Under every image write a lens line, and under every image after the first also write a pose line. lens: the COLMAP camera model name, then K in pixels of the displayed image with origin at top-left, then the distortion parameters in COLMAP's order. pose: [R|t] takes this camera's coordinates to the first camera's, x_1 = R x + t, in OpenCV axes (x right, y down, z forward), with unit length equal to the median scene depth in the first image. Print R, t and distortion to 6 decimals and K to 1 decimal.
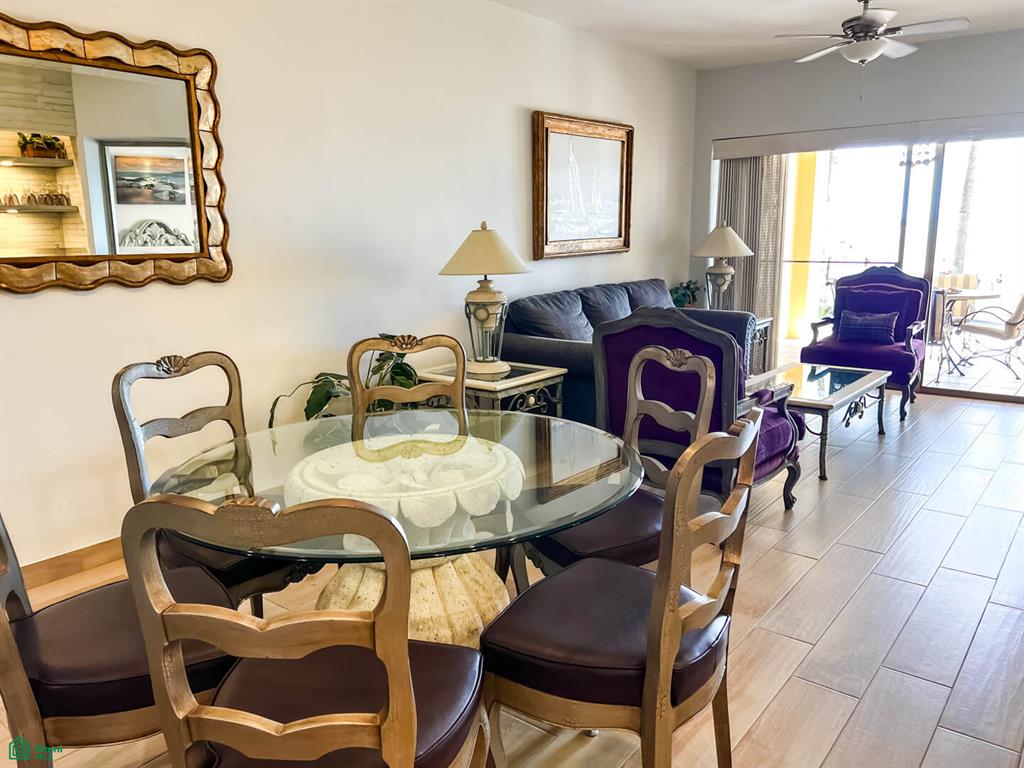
lens RADIAL K [[778.0, 0, 535.5], [0, 778.0, 384.3], [0, 0, 1]] dist [0.081849, -0.099071]
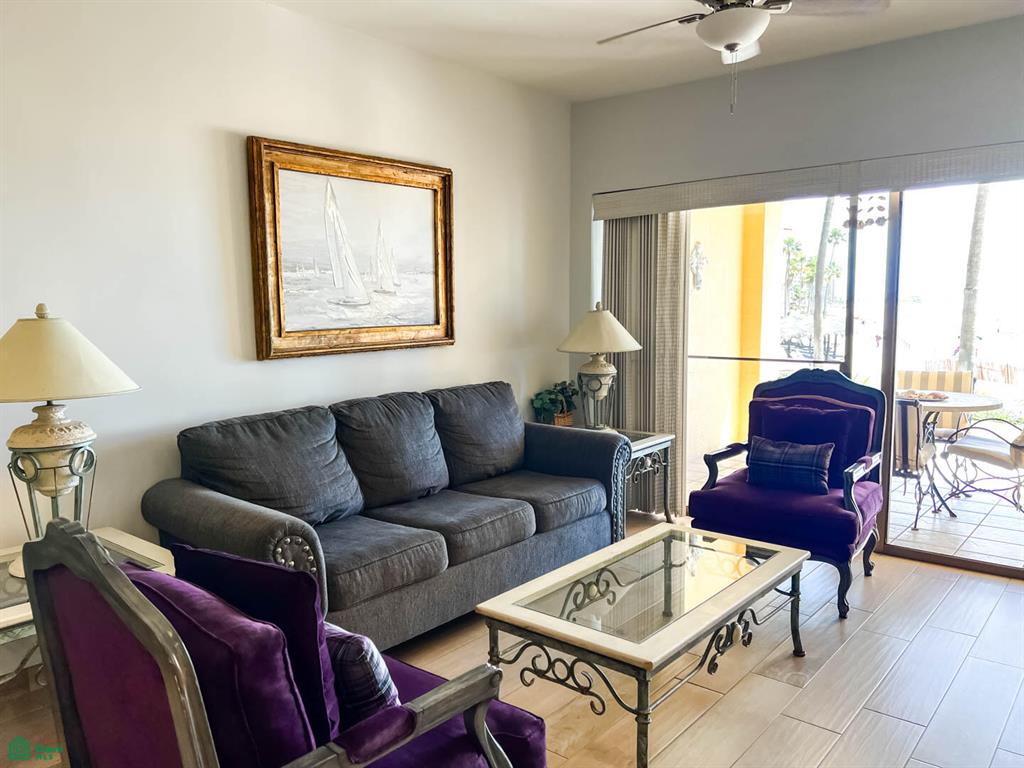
lens RADIAL K [[769.4, 0, 518.2], [0, 769.4, 386.0], [0, 0, 1]] dist [0.061697, -0.066227]
pose [[0.999006, 0.006972, -0.044029, 0.214014], [-0.010909, 0.995897, -0.089830, -0.072970], [0.043222, 0.090221, 0.994983, 0.326582]]
